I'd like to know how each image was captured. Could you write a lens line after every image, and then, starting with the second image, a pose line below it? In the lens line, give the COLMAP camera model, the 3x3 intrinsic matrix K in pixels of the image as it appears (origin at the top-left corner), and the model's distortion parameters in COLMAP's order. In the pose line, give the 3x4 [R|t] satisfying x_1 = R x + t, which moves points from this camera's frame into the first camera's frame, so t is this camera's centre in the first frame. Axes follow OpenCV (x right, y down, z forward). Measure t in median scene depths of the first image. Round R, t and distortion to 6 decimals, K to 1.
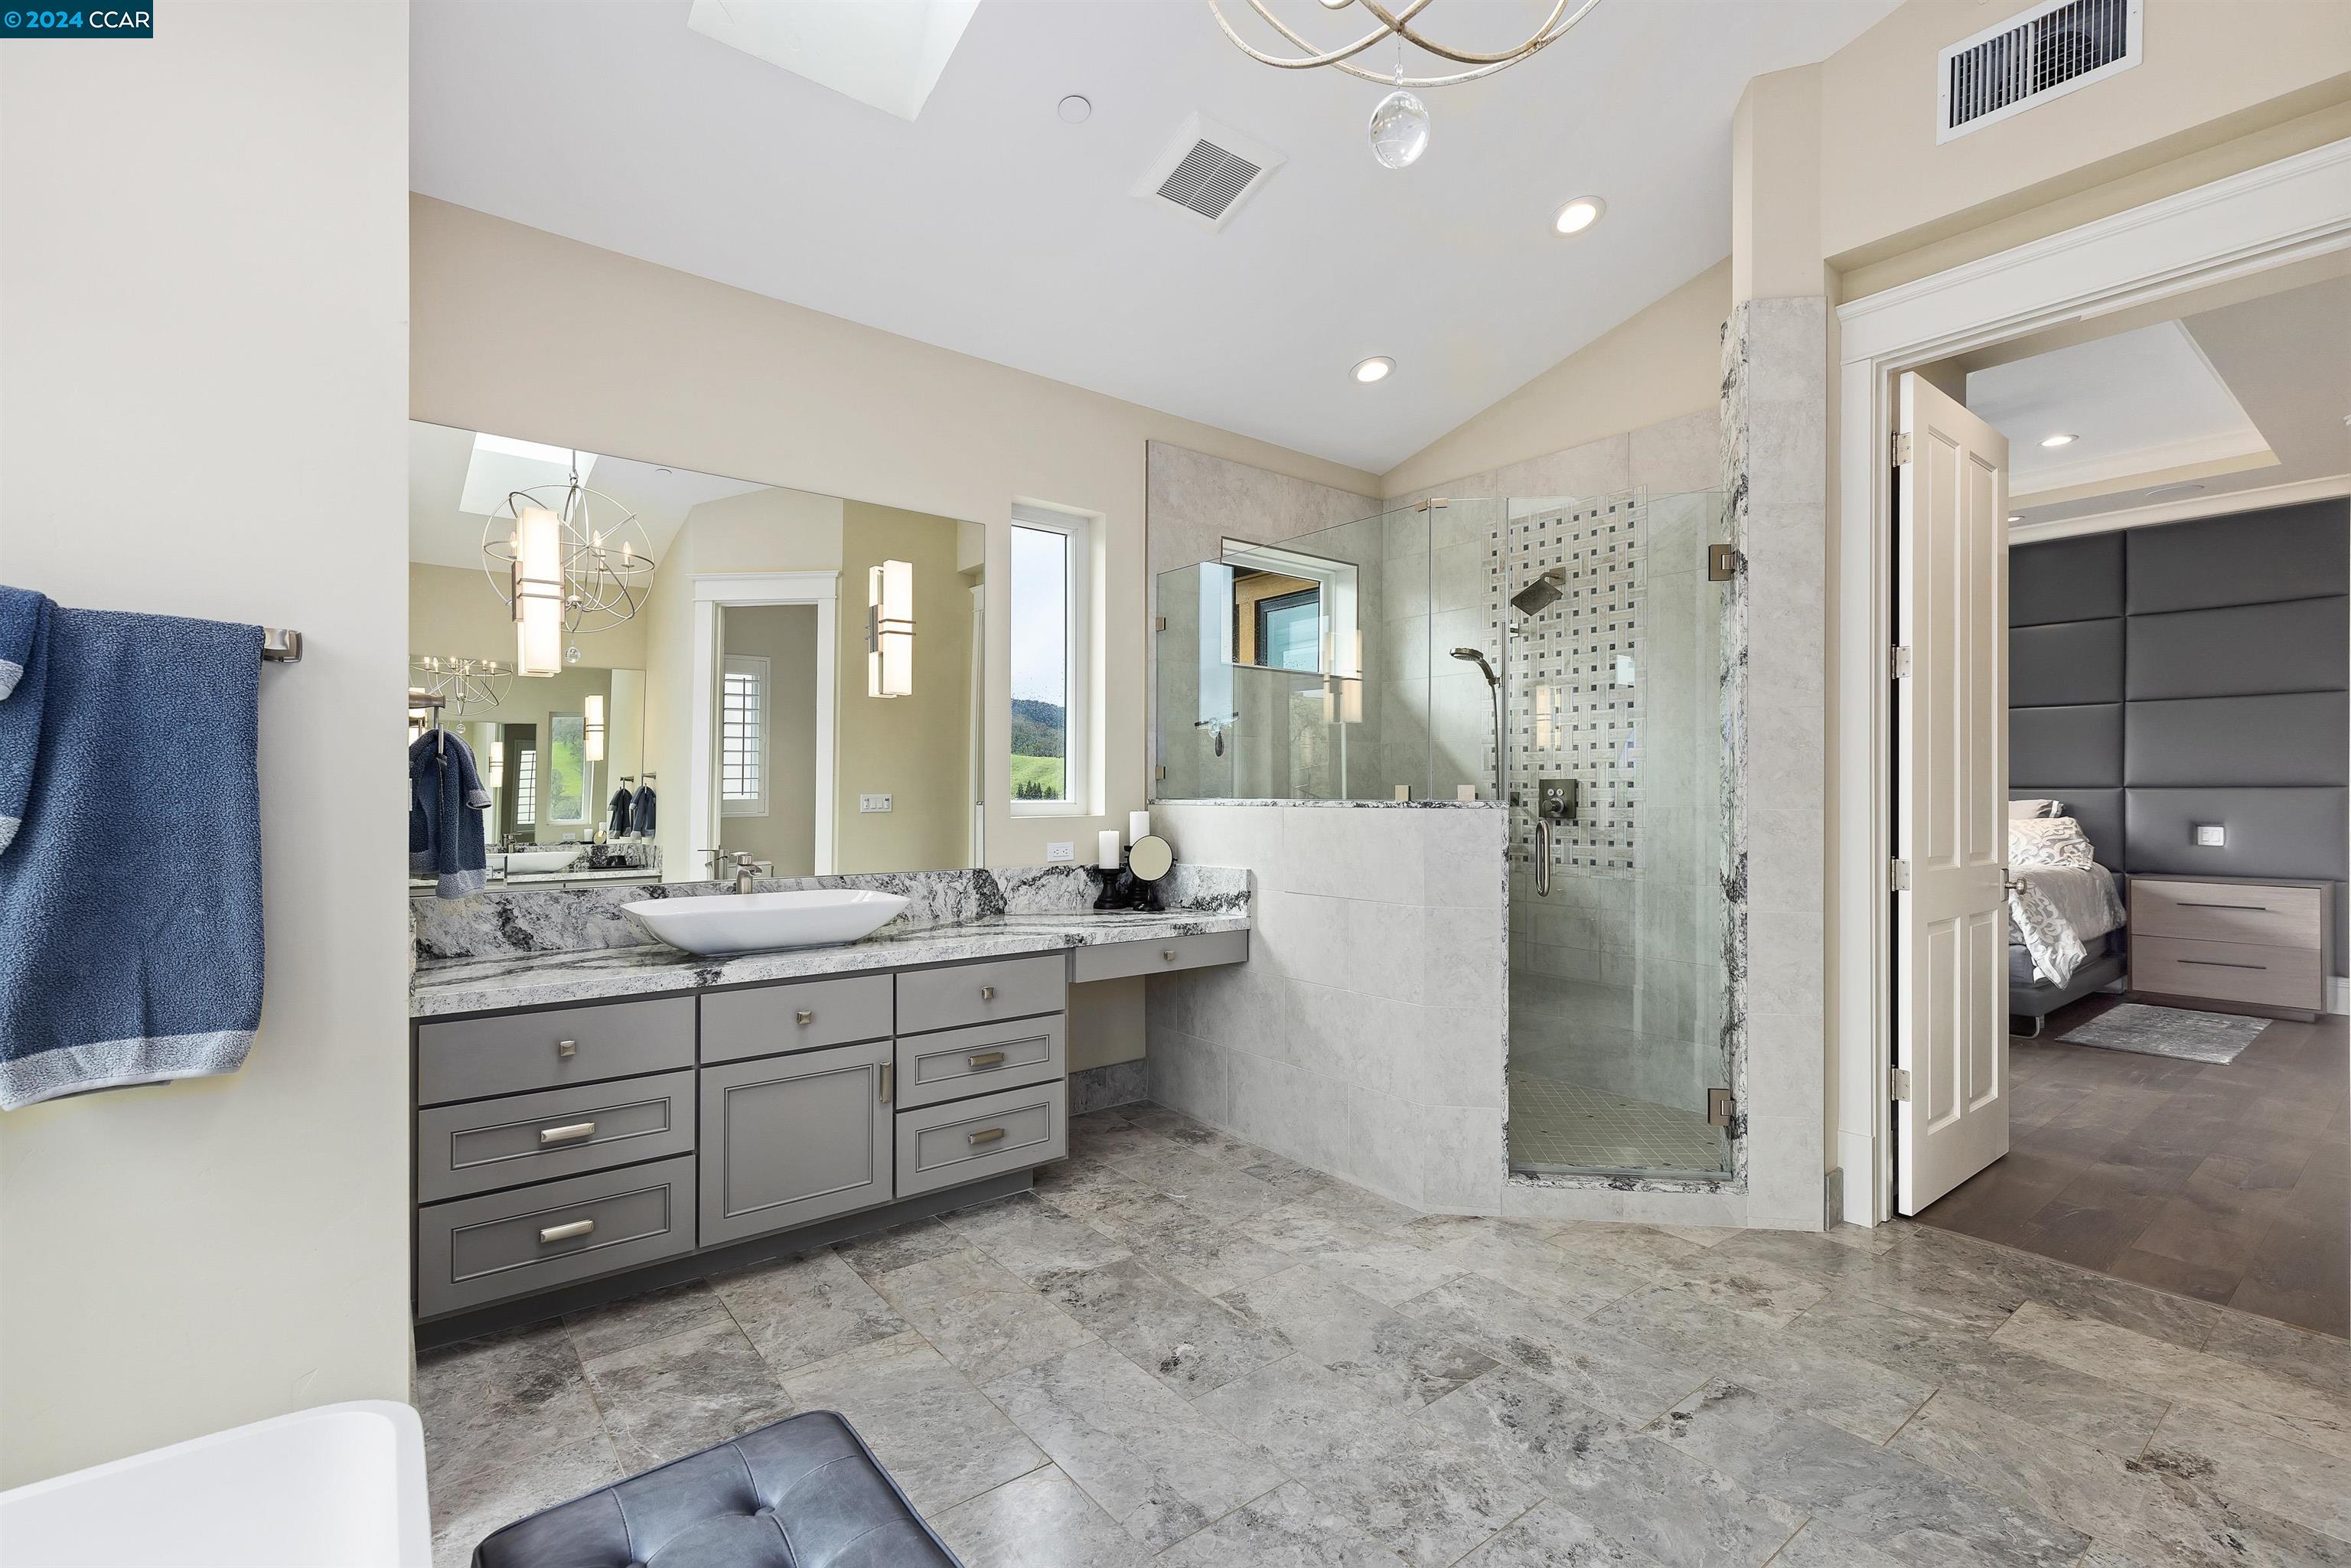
lens RADIAL K [[1035.3, 0, 1172.7], [0, 1035.3, 796.5], [0, 0, 1]] dist [0.012677, -0.004700]
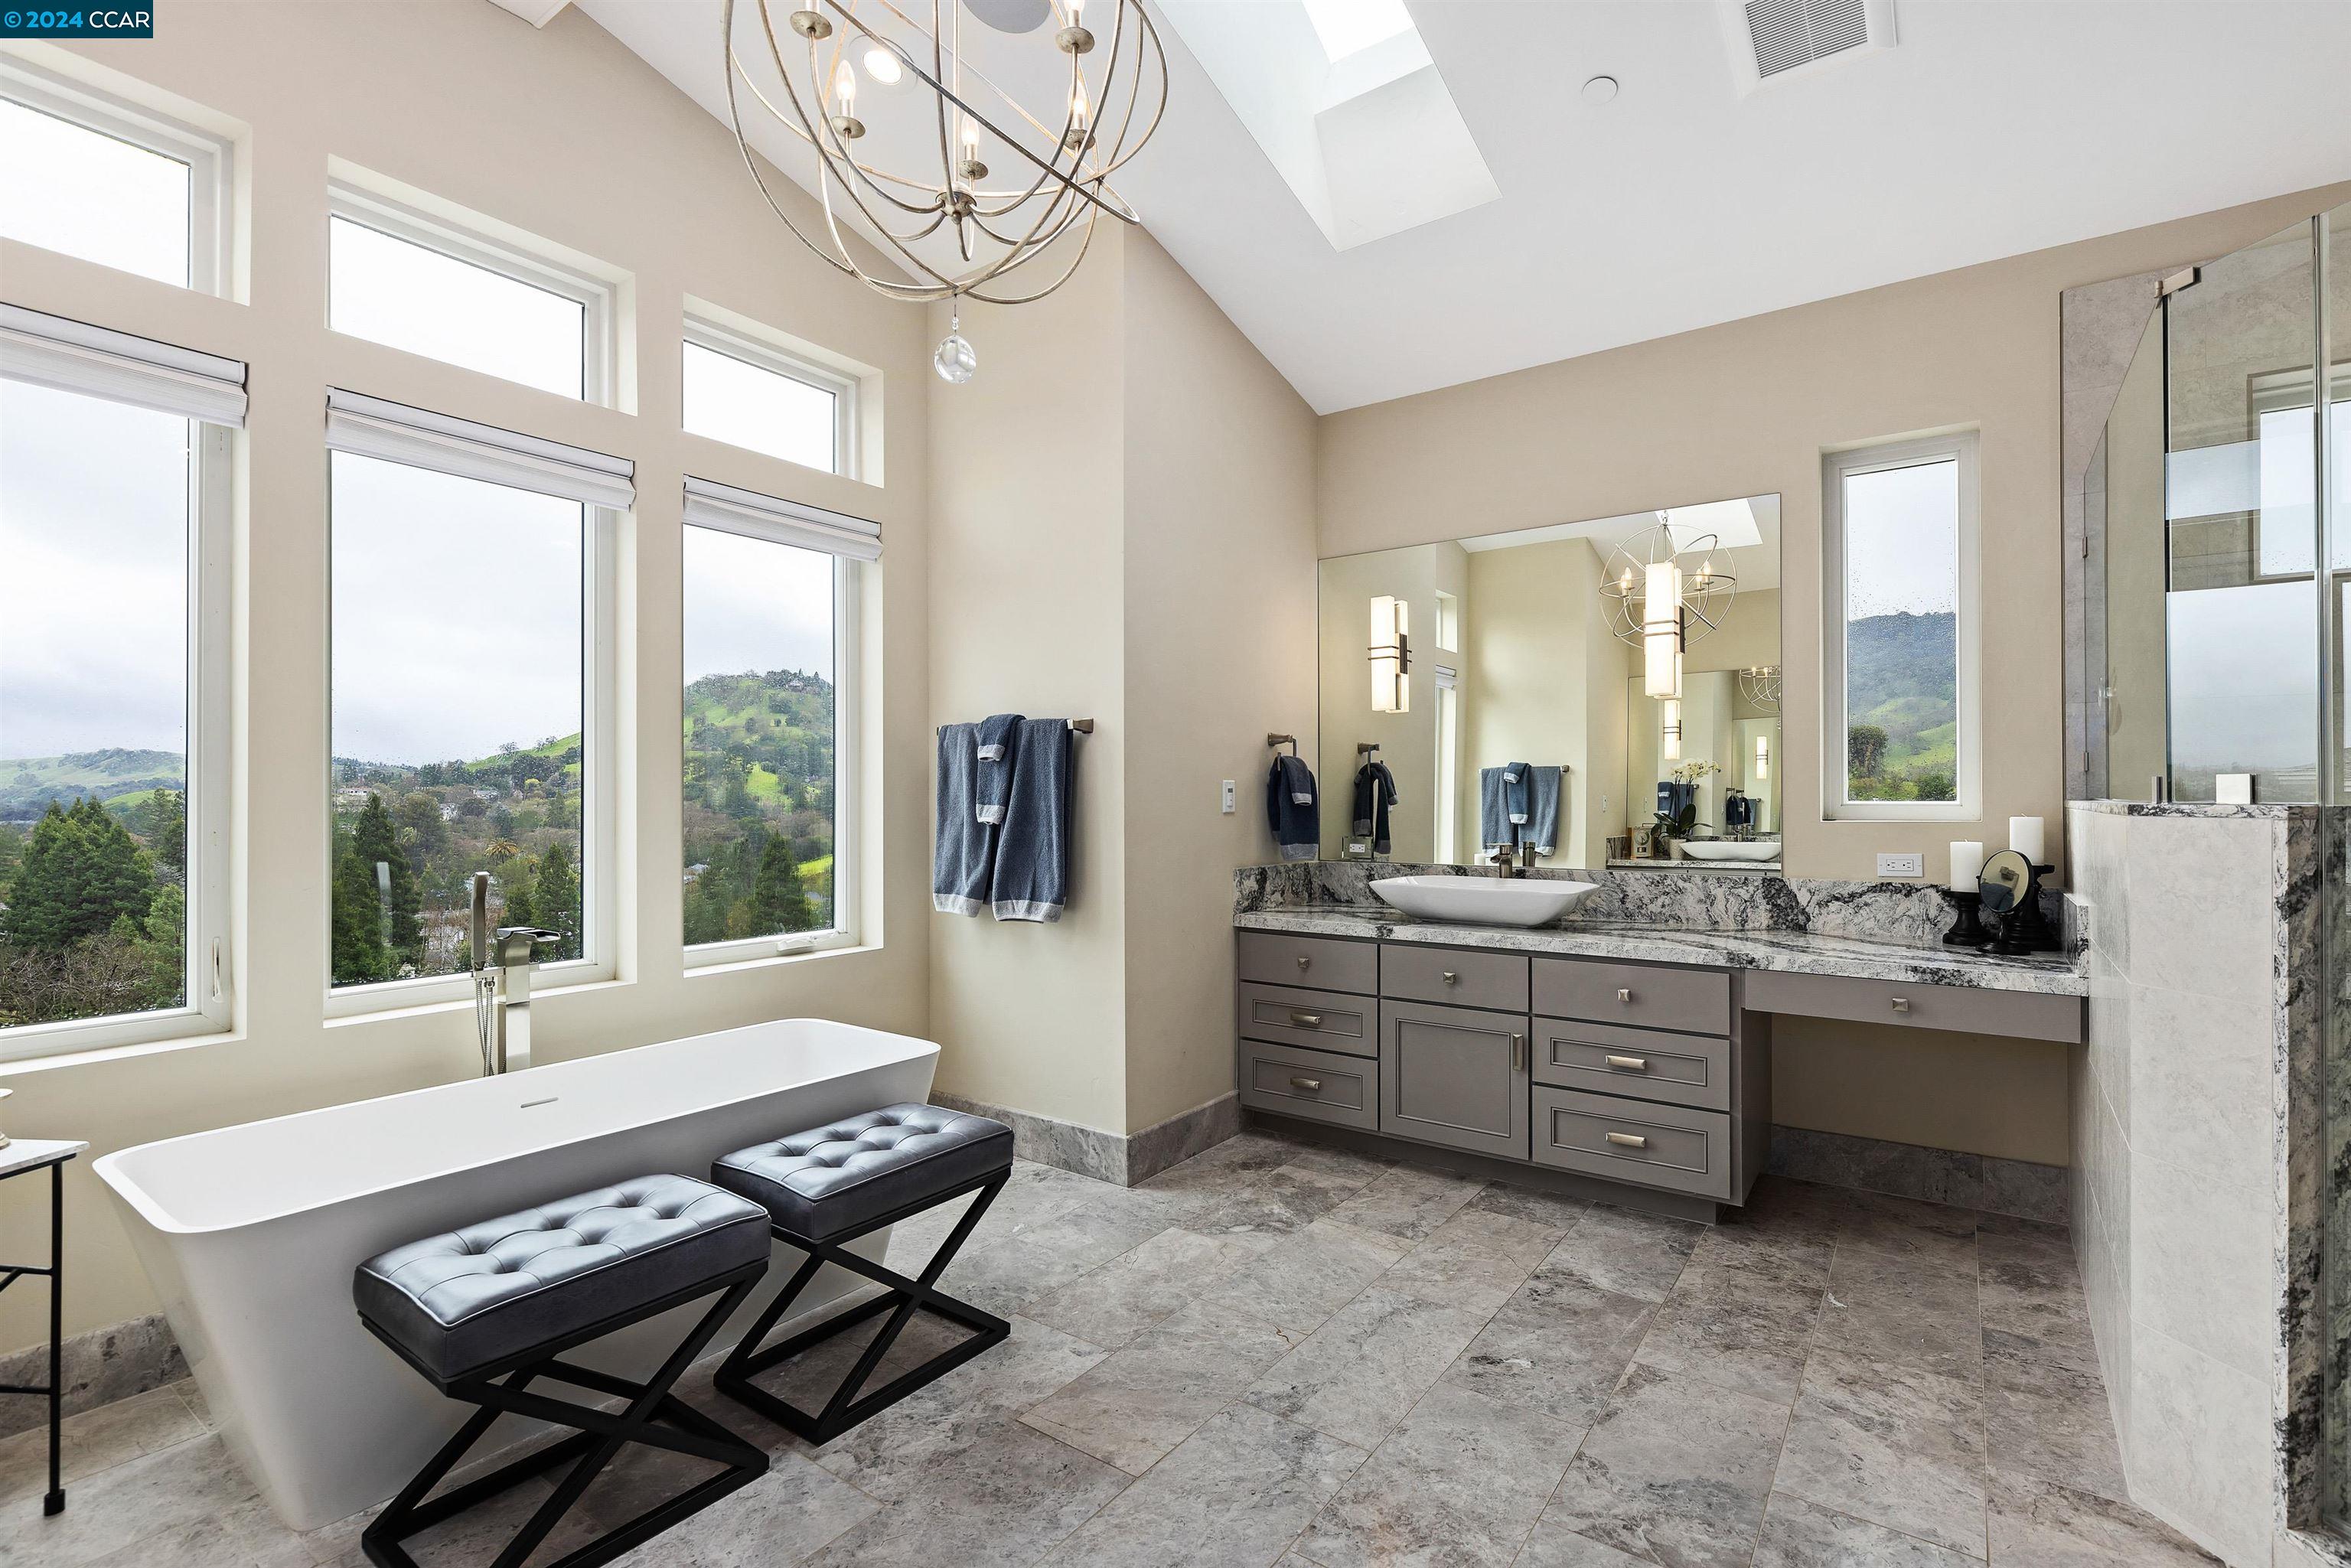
lens RADIAL K [[1035.3, 0, 1227.1], [0, 1035.3, 795.3], [0, 0, 1]] dist [0.012677, -0.004700]
pose [[0.316626, -0.003423, -0.948544, 0.674919], [0.001360, 0.999994, -0.003154, 0.000870], [0.948549, -0.000292, 0.316629, 0.339573]]
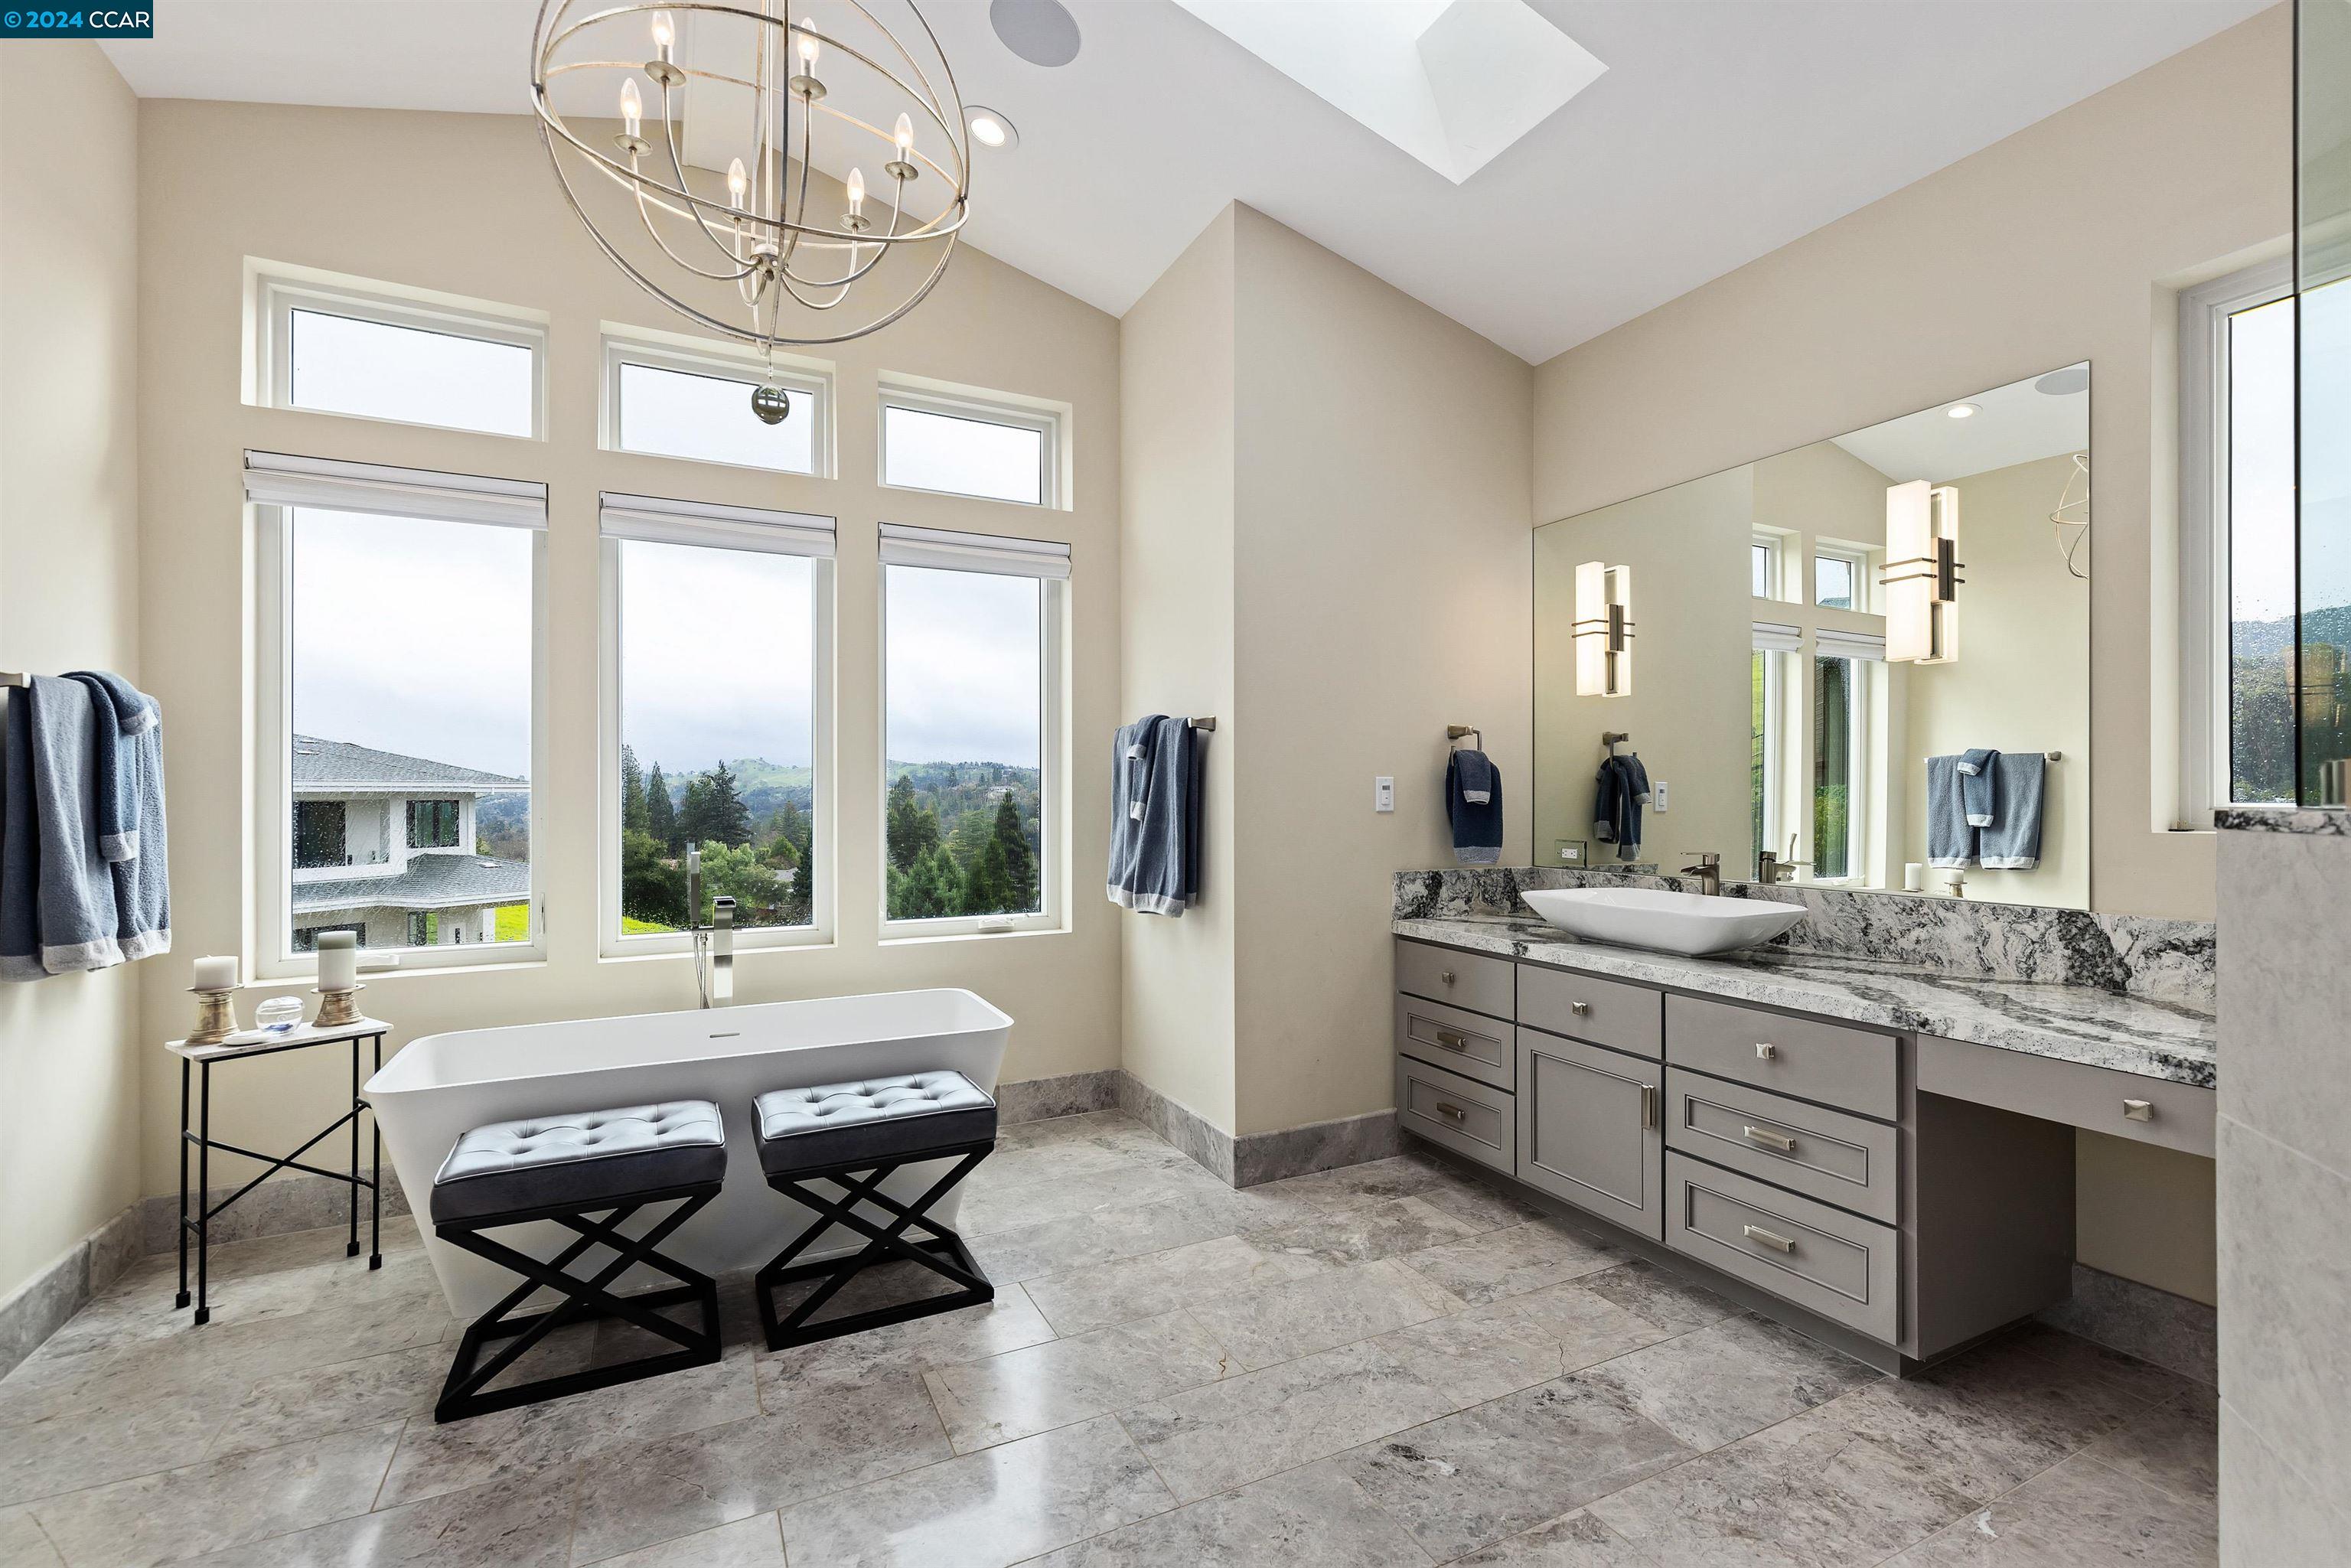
lens RADIAL K [[1035.3, 0, 1231.0], [0, 1035.3, 791.2], [0, 0, 1]] dist [0.012677, -0.004700]
pose [[-0.153302, -0.003257, -0.988174, 0.675550], [-0.000090, 0.999995, -0.003282, -0.001005], [0.988179, -0.000414, -0.153302, 0.760684]]
